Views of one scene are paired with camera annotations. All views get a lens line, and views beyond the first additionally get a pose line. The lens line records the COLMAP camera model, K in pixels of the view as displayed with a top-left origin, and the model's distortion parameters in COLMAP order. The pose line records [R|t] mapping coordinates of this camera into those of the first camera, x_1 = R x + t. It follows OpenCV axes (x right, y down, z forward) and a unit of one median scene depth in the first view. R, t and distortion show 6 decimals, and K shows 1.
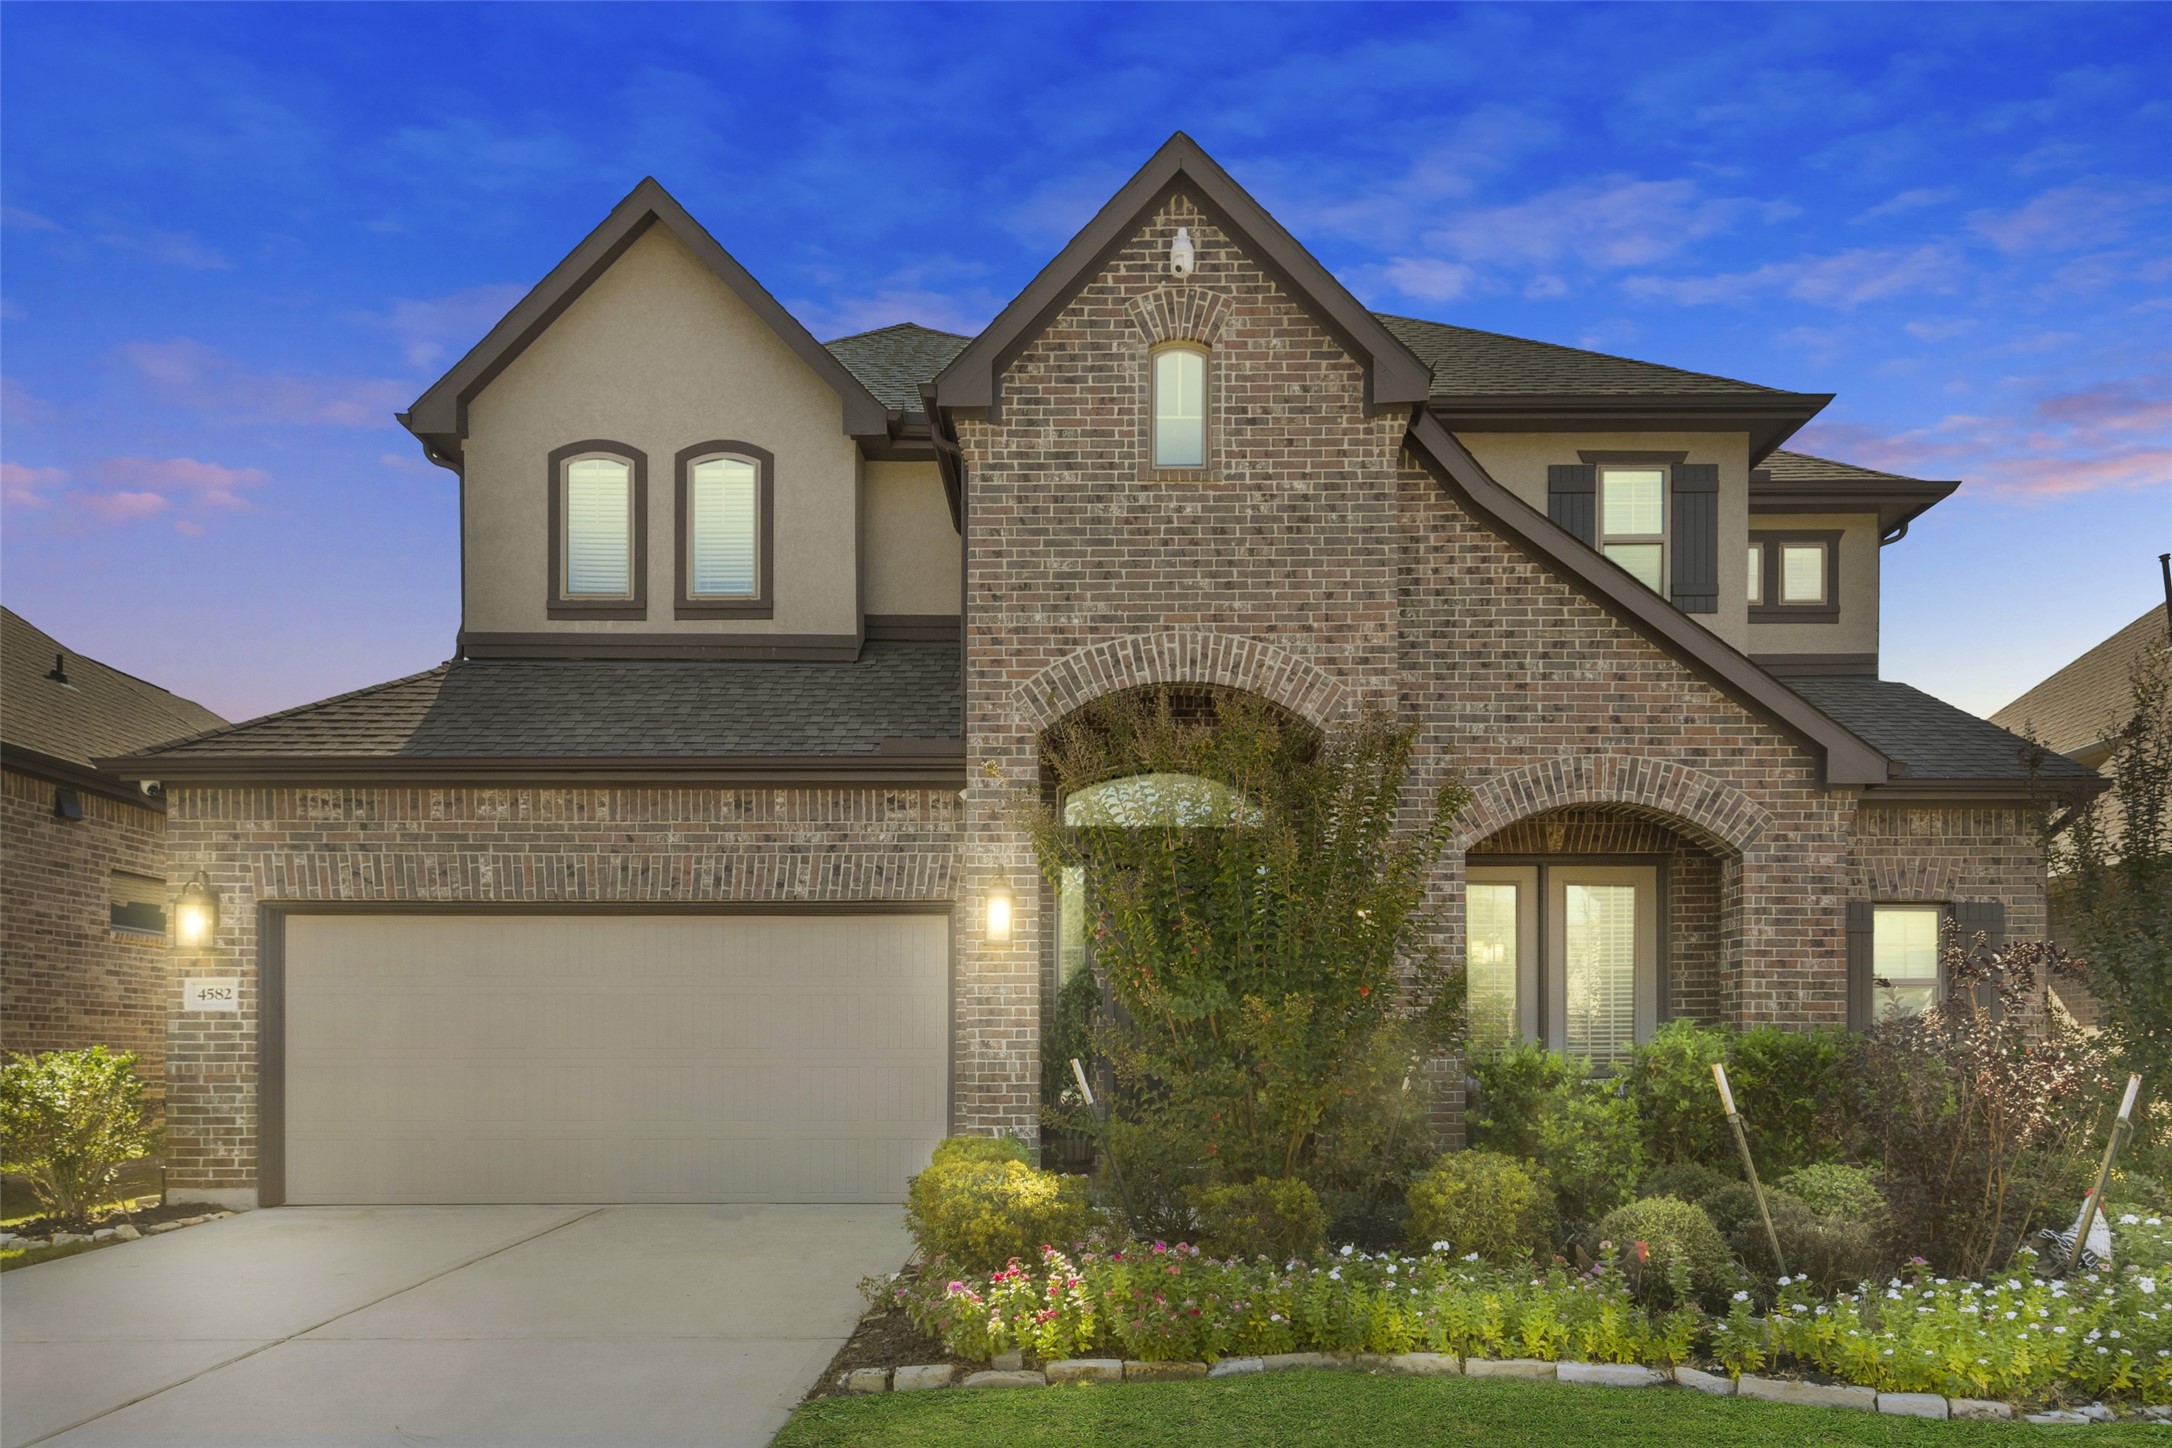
lens RADIAL K [[1562.1, 0, 1085.8], [0, 1562.1, 1060.6], [0, 0, 1]] dist [0.004326, -0.000060]
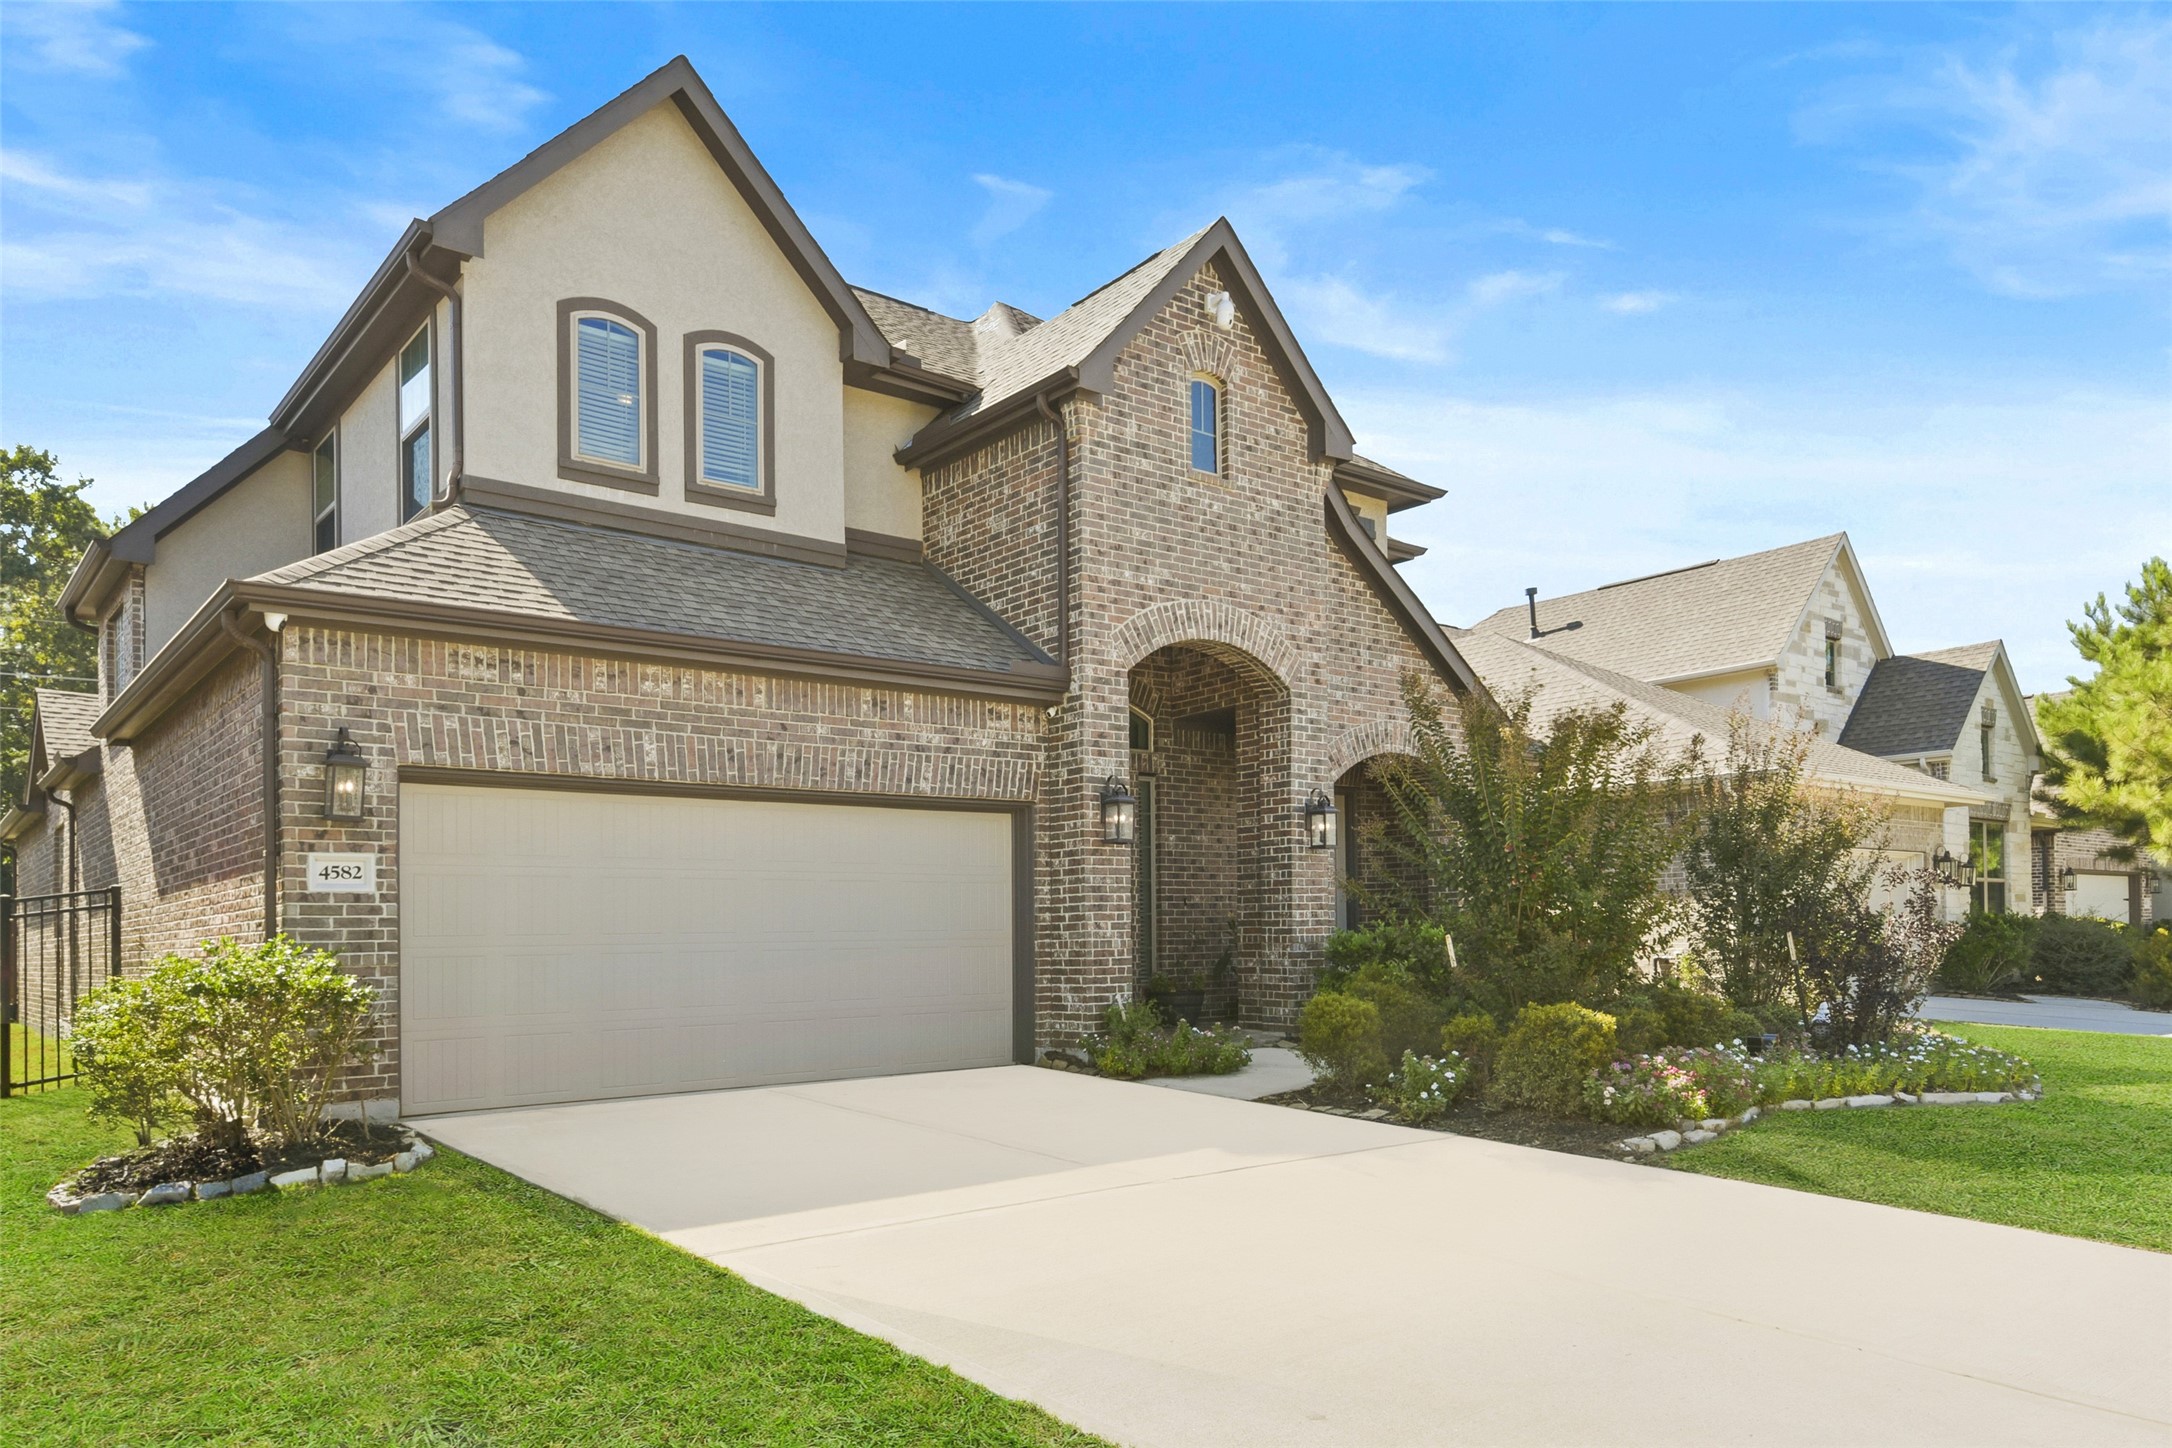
lens RADIAL K [[1534.7, 0, 1082.0], [0, 1534.7, 920.7], [0, 0, 1]] dist [0.003839, 0.000131]
pose [[0.766185, -0.004901, 0.642602, -0.790588], [0.012569, 0.999894, -0.007361, -0.005337], [-0.642497, 0.013716, 0.766165, 0.105429]]
